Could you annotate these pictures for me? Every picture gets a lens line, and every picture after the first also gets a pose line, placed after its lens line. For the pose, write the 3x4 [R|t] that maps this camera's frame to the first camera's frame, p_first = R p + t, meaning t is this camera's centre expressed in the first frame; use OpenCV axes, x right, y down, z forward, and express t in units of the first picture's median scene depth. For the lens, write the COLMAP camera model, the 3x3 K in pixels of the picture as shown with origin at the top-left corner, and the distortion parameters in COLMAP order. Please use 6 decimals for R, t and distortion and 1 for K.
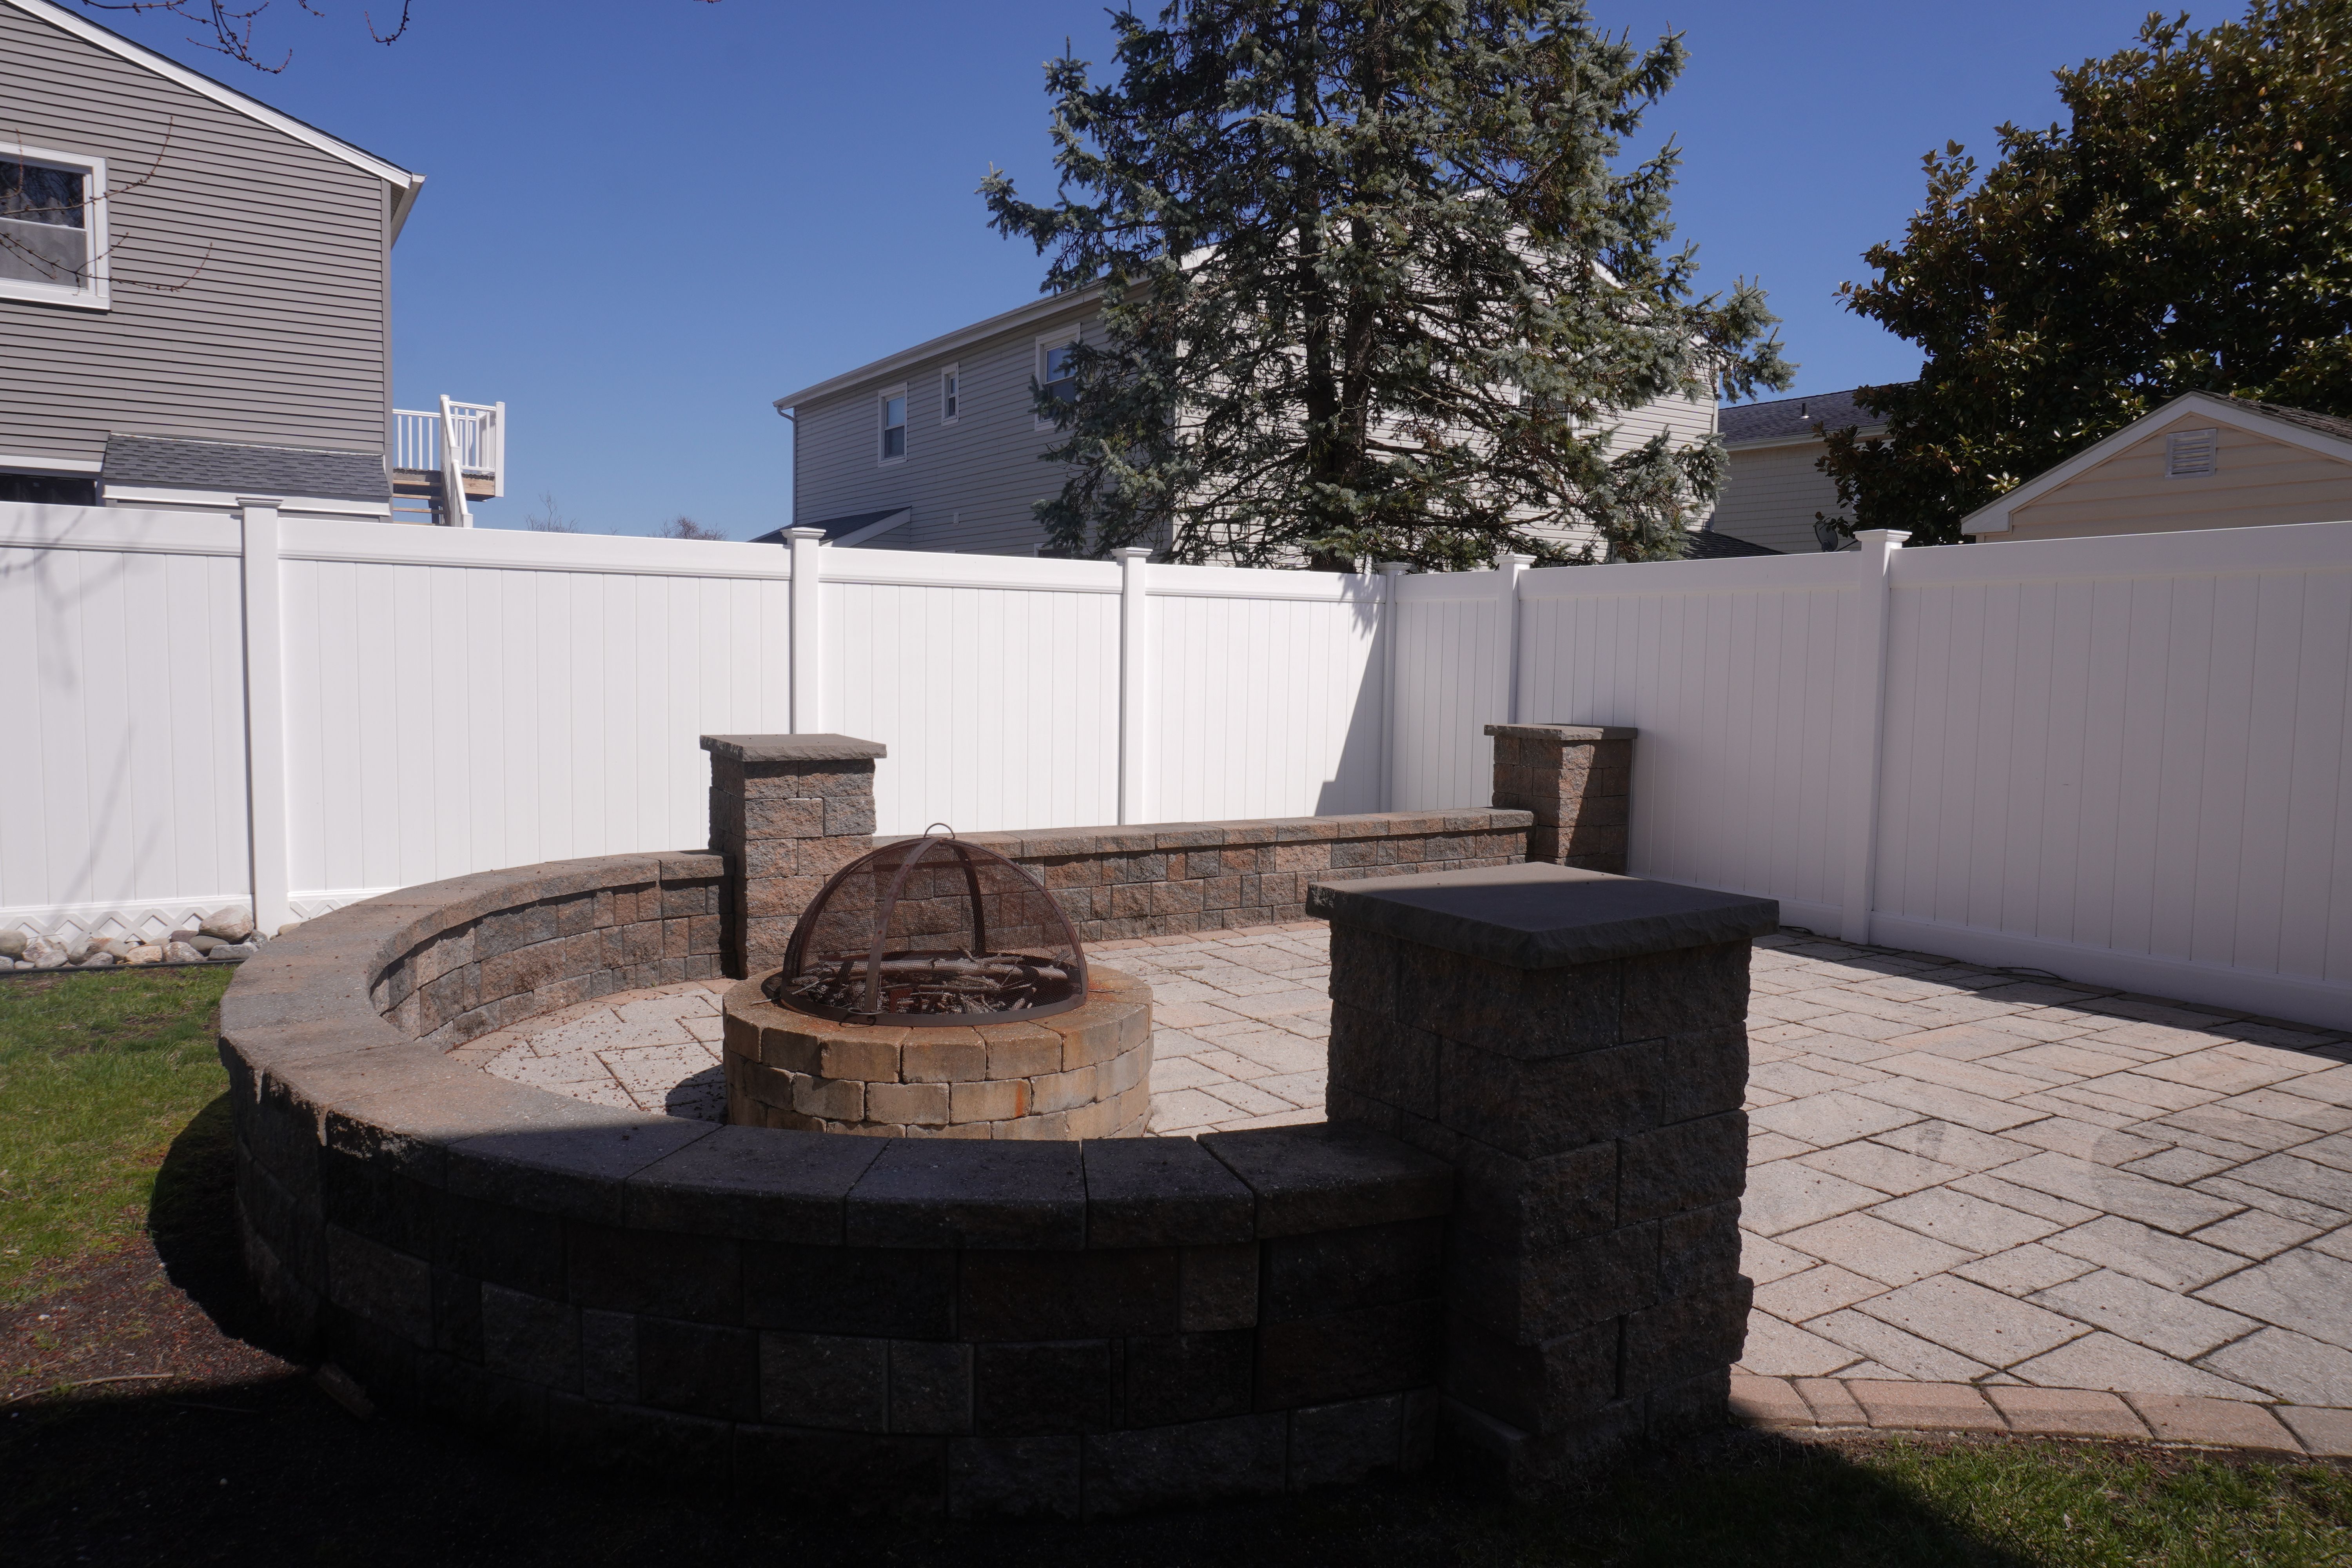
lens RADIAL K [[1562.4, 0, 1169.0], [0, 1562.4, 731.3], [0, 0, 1]] dist [-0.010332, 0.004871]
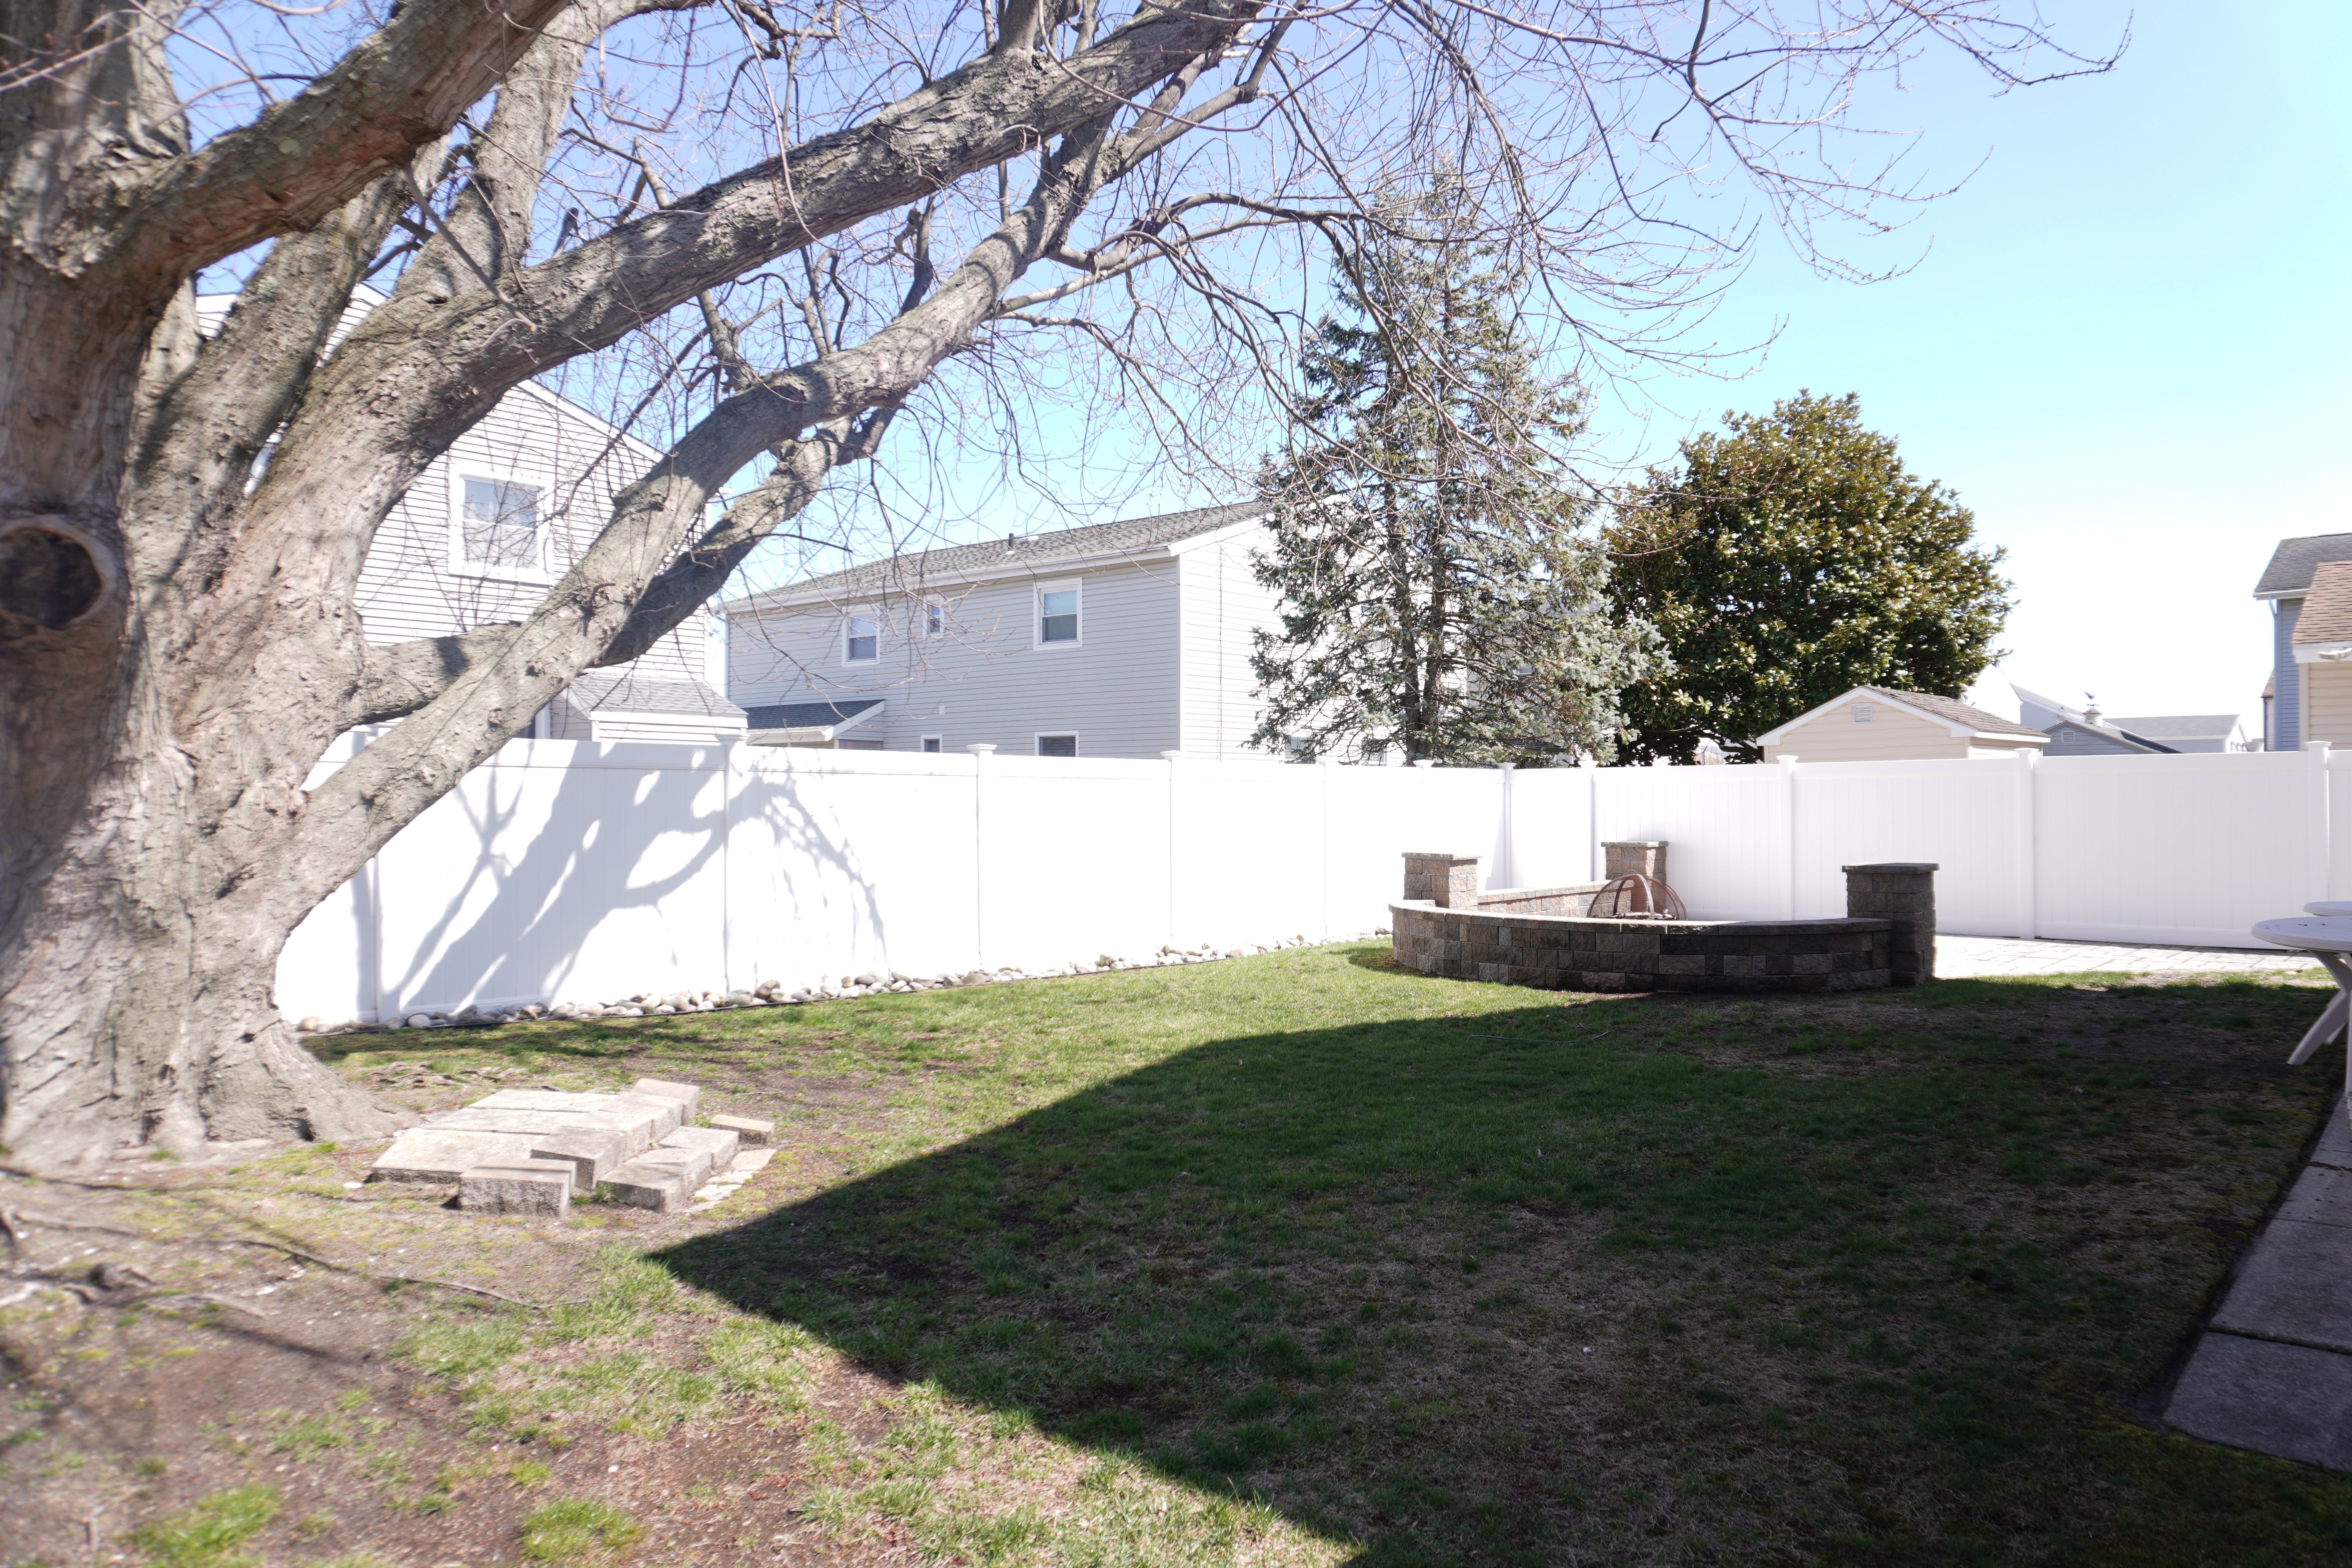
lens RADIAL K [[1562.4, 0, 1178.2], [0, 1562.4, 789.5], [0, 0, 1]] dist [-0.010332, 0.004871]
pose [[0.953074, -0.021110, 0.302002, -0.501327], [0.037708, 0.998075, -0.049234, 0.004026], [-0.300381, 0.058312, 0.952035, -0.439660]]
